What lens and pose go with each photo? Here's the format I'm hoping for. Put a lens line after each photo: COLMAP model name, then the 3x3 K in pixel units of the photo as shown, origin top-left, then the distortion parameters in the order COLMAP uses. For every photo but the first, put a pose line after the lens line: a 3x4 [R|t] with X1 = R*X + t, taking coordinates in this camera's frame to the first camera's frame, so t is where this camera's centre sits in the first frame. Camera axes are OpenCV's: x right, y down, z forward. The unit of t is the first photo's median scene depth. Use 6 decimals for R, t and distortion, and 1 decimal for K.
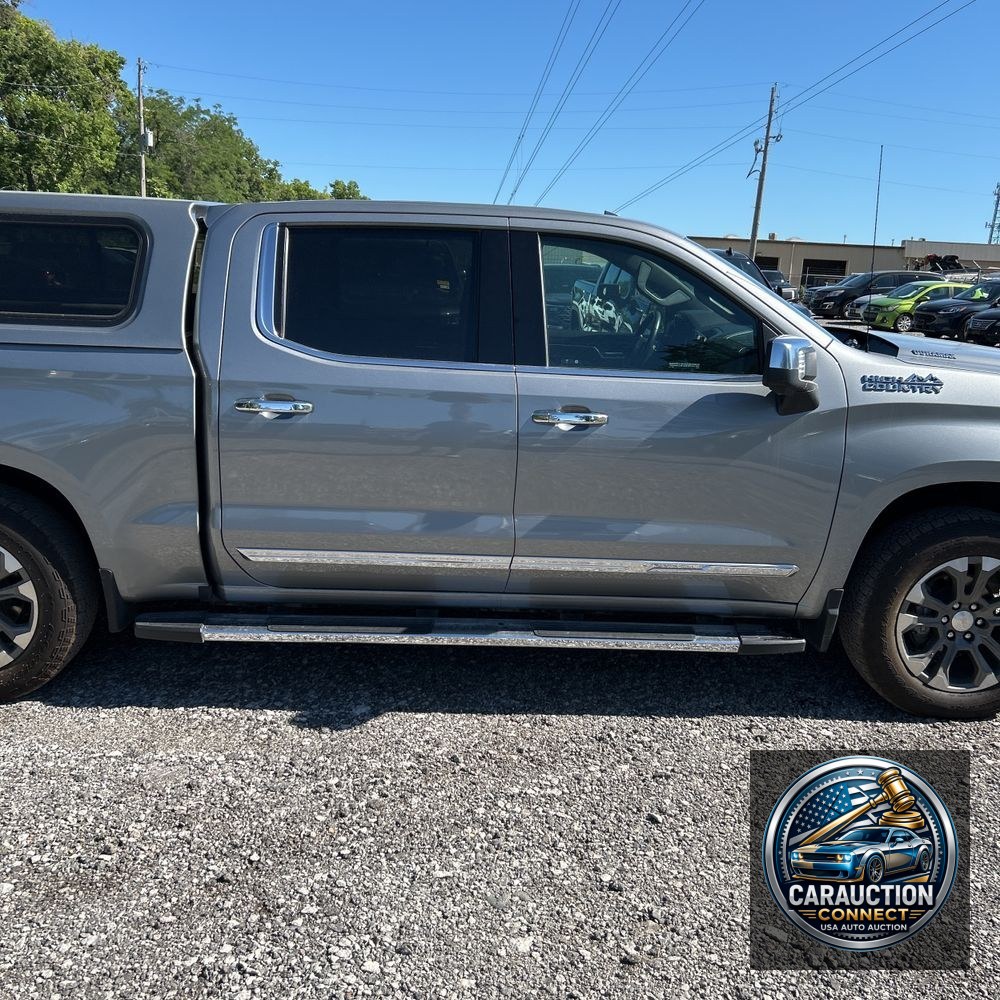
lens RADIAL K [[1015.6, 0, 491.6], [0, 1015.6, 507.7], [0, 0, 1]] dist [0.016819, 0.000000]
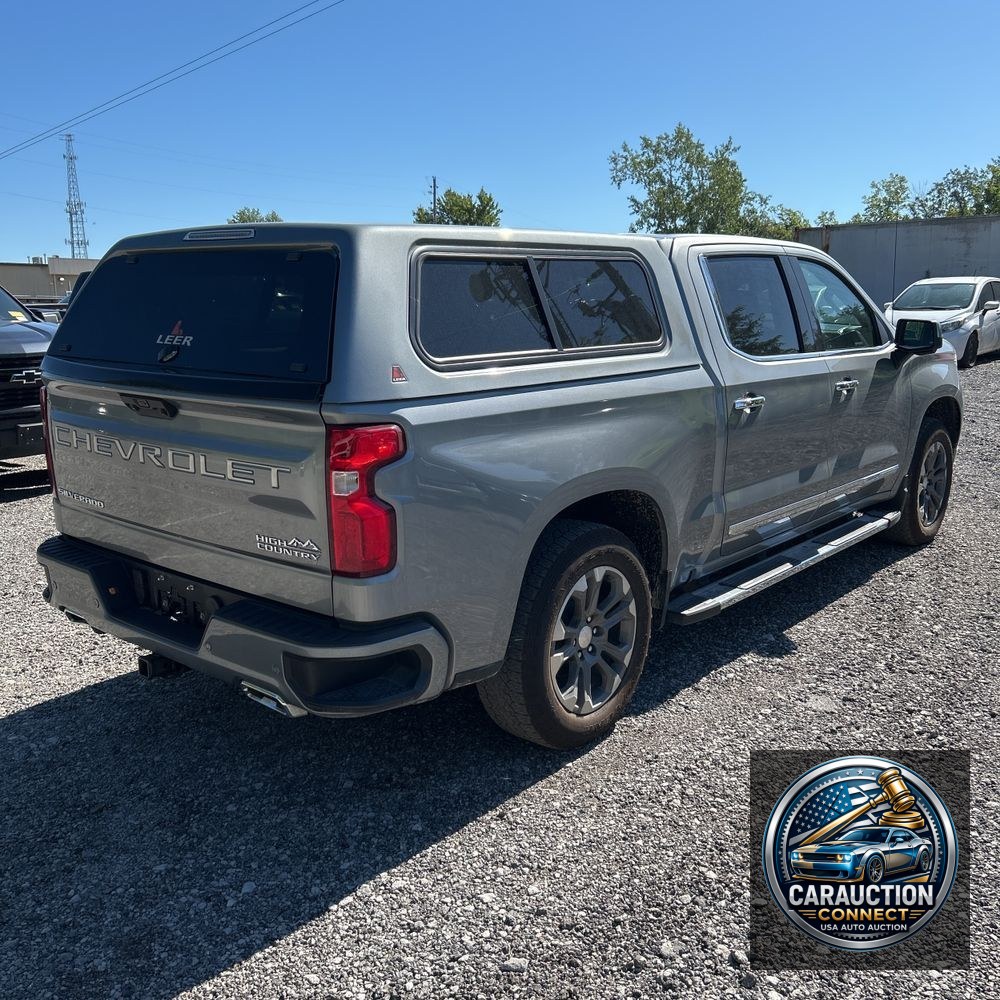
lens RADIAL K [[1015.6, 0, 504.6], [0, 1015.6, 498.5], [0, 0, 1]] dist [0.016819, 0.000000]
pose [[0.664855, -0.191224, 0.722081, -1.219095], [0.208006, 0.975837, 0.066902, -0.120559], [-0.717427, 0.105717, 0.688566, 0.347443]]
